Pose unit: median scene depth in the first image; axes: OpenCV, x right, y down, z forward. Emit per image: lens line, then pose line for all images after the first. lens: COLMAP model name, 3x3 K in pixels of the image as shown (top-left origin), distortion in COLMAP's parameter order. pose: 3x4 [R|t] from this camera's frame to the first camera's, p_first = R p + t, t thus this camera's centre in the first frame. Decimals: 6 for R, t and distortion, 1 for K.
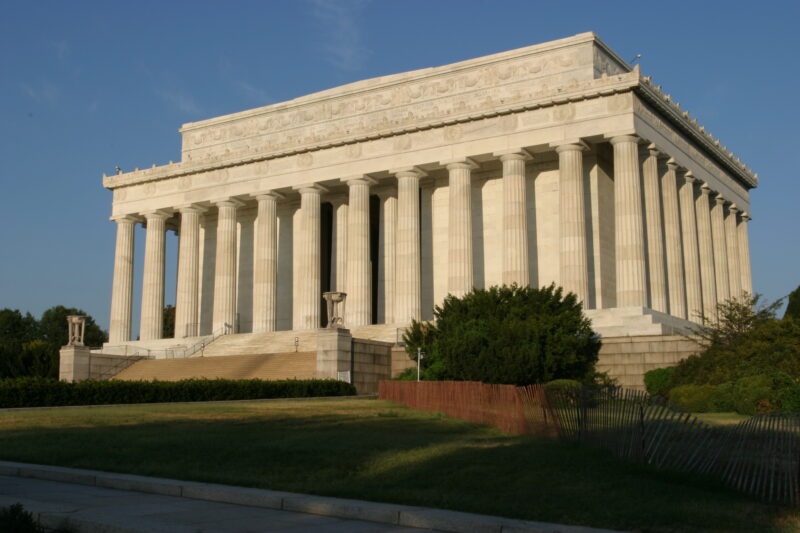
lens RADIAL K [[988.1, 0, 400.8], [0, 988.1, 262.7], [0, 0, 1]] dist [-0.046617, 0.000000]
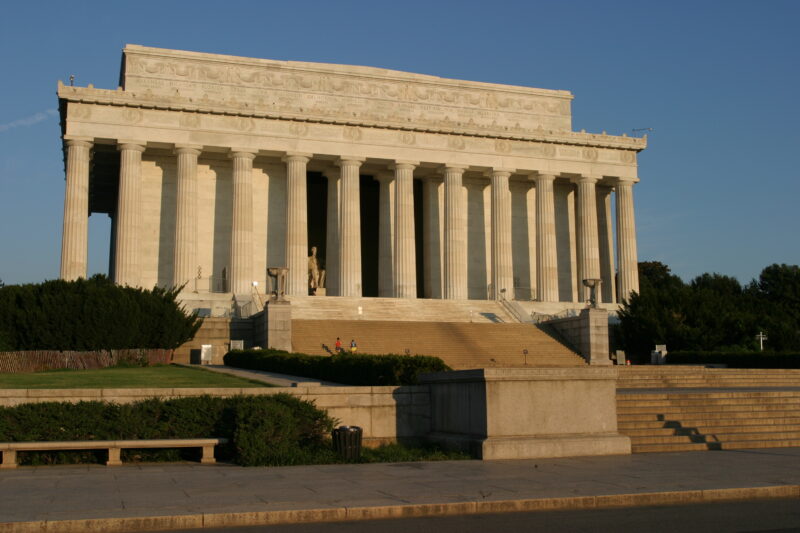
lens RADIAL K [[933.2, 0, 401.7], [0, 933.2, 269.0], [0, 0, 1]] dist [-0.040007, 0.000000]
pose [[0.624410, 0.097692, 0.774963, -0.813977], [-0.123638, 0.992001, -0.025433, 0.056092], [-0.771249, -0.079934, 0.631494, 0.334405]]
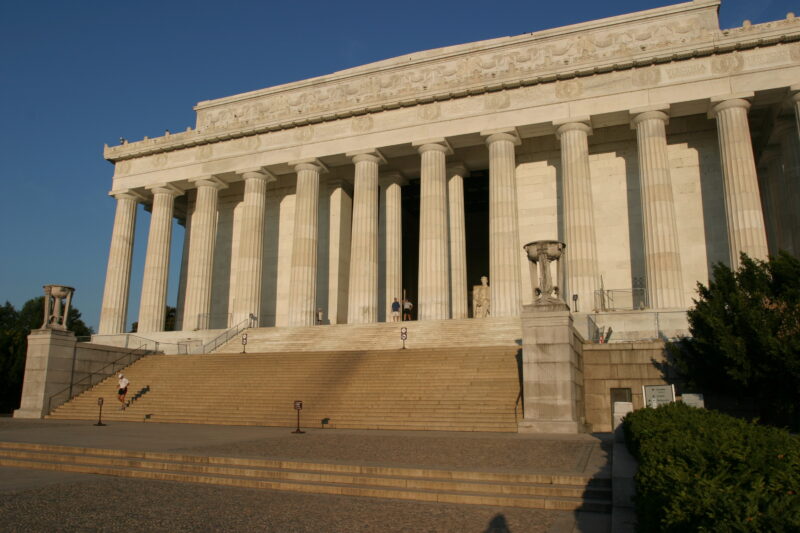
lens RADIAL K [[612.8, 0, 398.1], [0, 612.8, 270.5], [0, 0, 1]] dist [-0.084044, 0.043591]
pose [[0.981685, 0.052521, 0.183131, -0.157288], [-0.042422, 0.997378, -0.058638, 0.051439], [-0.185730, 0.049795, 0.981338, 0.491364]]
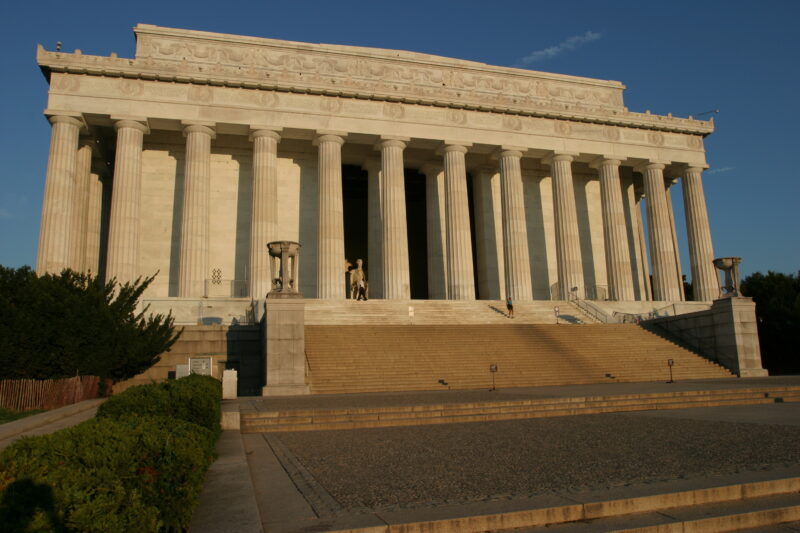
lens RADIAL K [[612.8, 0, 400.7], [0, 612.8, 270.9], [0, 0, 1]] dist [-0.084044, 0.043591]
pose [[0.663602, 0.118317, 0.738670, -0.486082], [-0.095154, 0.992743, -0.073529, 0.080443], [-0.742009, -0.021493, 0.670045, 0.627939]]
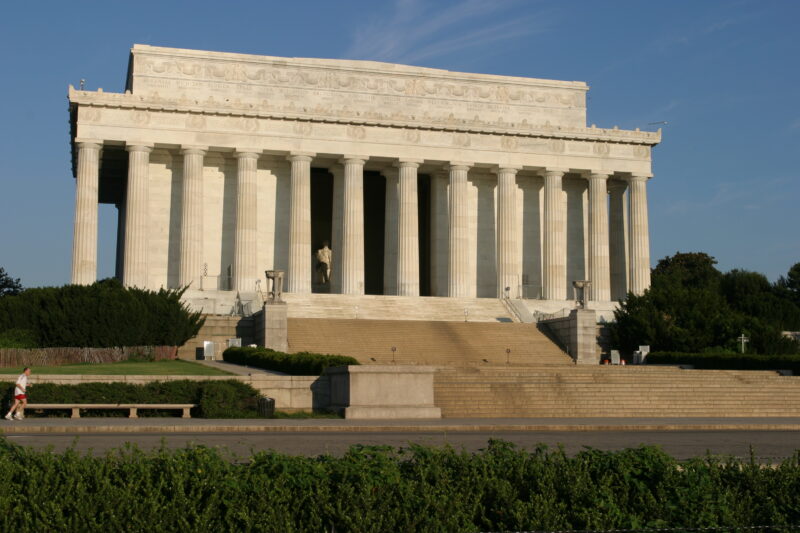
lens RADIAL K [[1135.2, 0, 400.8], [0, 1135.2, 265.8], [0, 0, 1]] dist [-0.013461, 0.000000]
pose [[0.665224, 0.087170, 0.741538, -0.948584], [-0.129718, 0.991551, -0.000191, 0.030535], [-0.735290, -0.096064, 0.670910, 0.149362]]
